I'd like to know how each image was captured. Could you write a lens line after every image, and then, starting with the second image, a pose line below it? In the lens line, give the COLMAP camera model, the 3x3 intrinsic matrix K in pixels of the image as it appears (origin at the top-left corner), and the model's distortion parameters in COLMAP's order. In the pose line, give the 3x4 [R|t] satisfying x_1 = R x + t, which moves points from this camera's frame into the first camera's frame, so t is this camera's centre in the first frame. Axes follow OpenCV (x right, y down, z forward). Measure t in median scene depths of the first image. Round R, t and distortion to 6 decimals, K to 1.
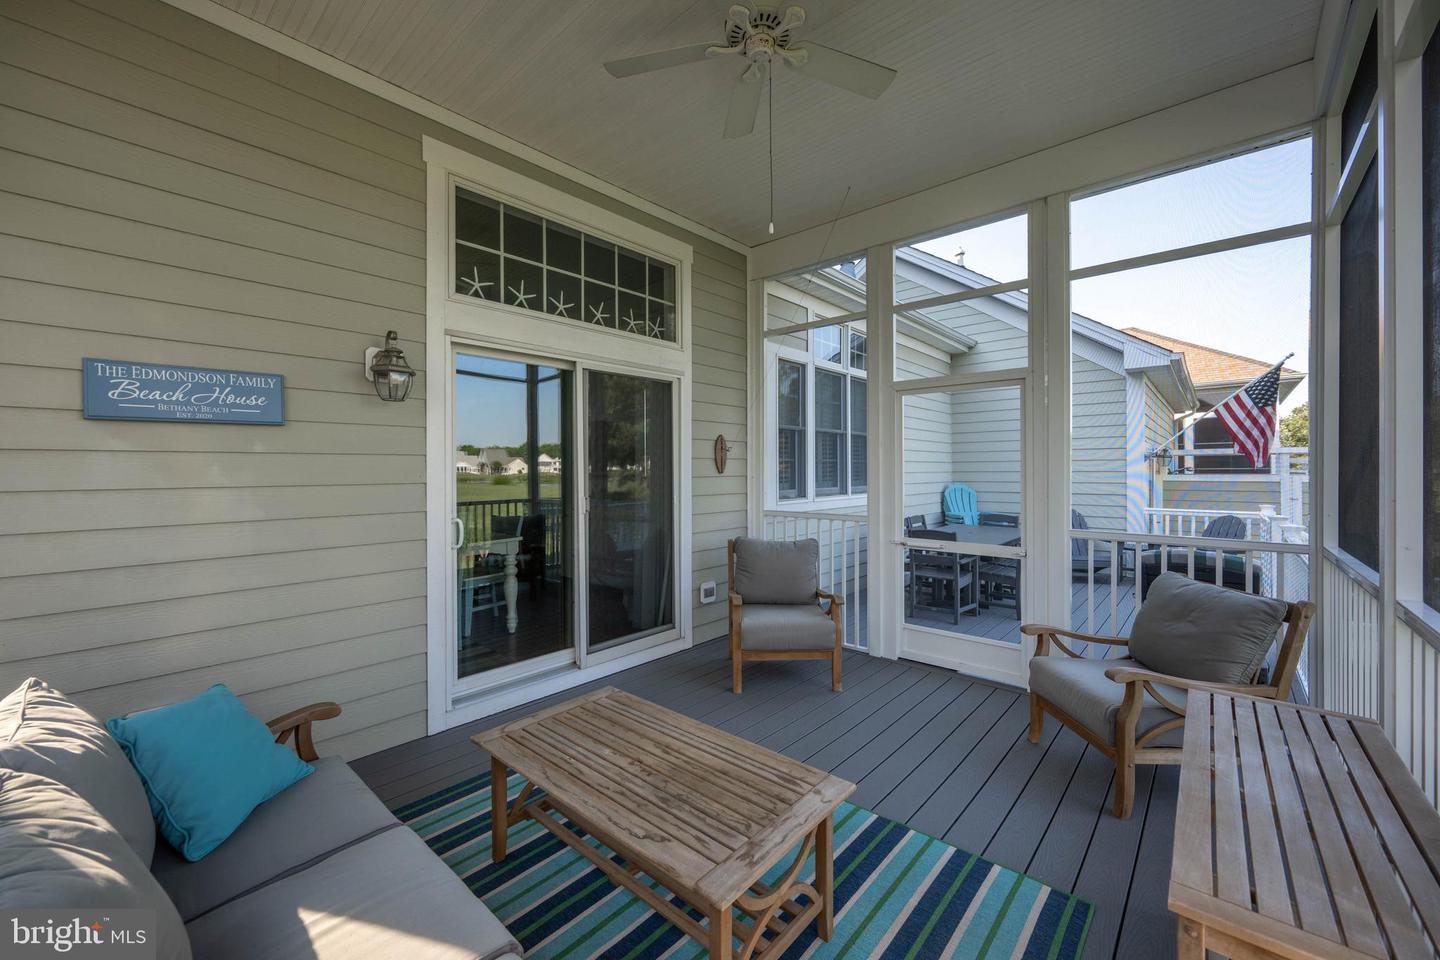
lens RADIAL K [[555.2, 0, 721.8], [0, 555.2, 450.9], [0, 0, 1]] dist [0.000223, -0.000027]
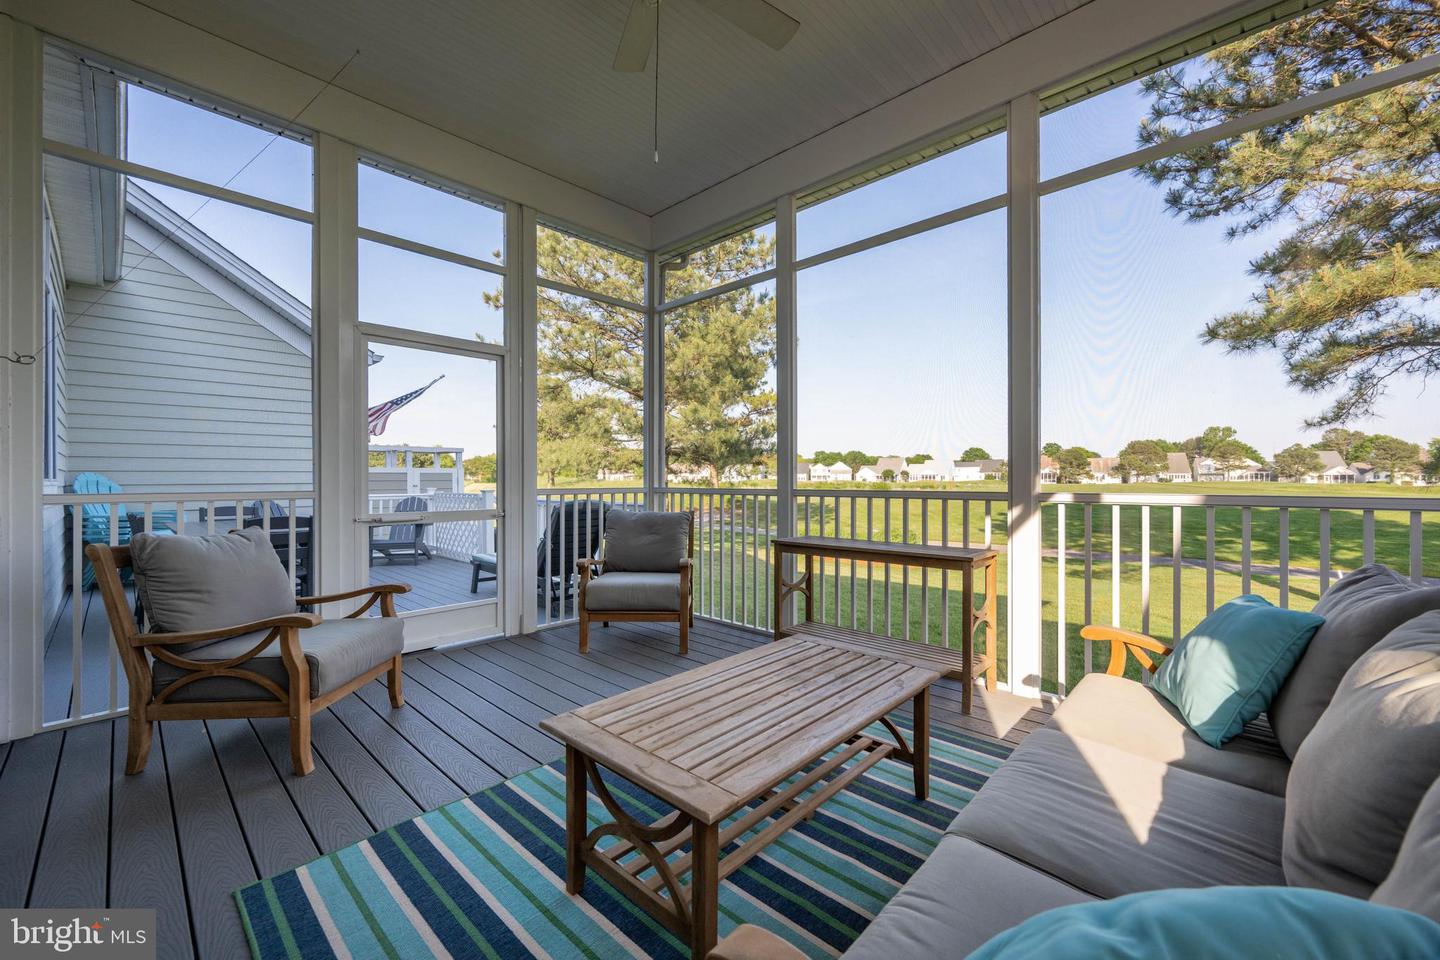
lens RADIAL K [[578.9, 0, 720.0], [0, 578.9, 480.0], [0, 0, 1]] dist [0.000570, 0.000036]
pose [[0.039089, -0.005102, 0.999223, -1.022265], [-0.031128, 0.999495, 0.006321, 0.199885], [-0.998751, -0.031350, 0.038910, 1.007260]]
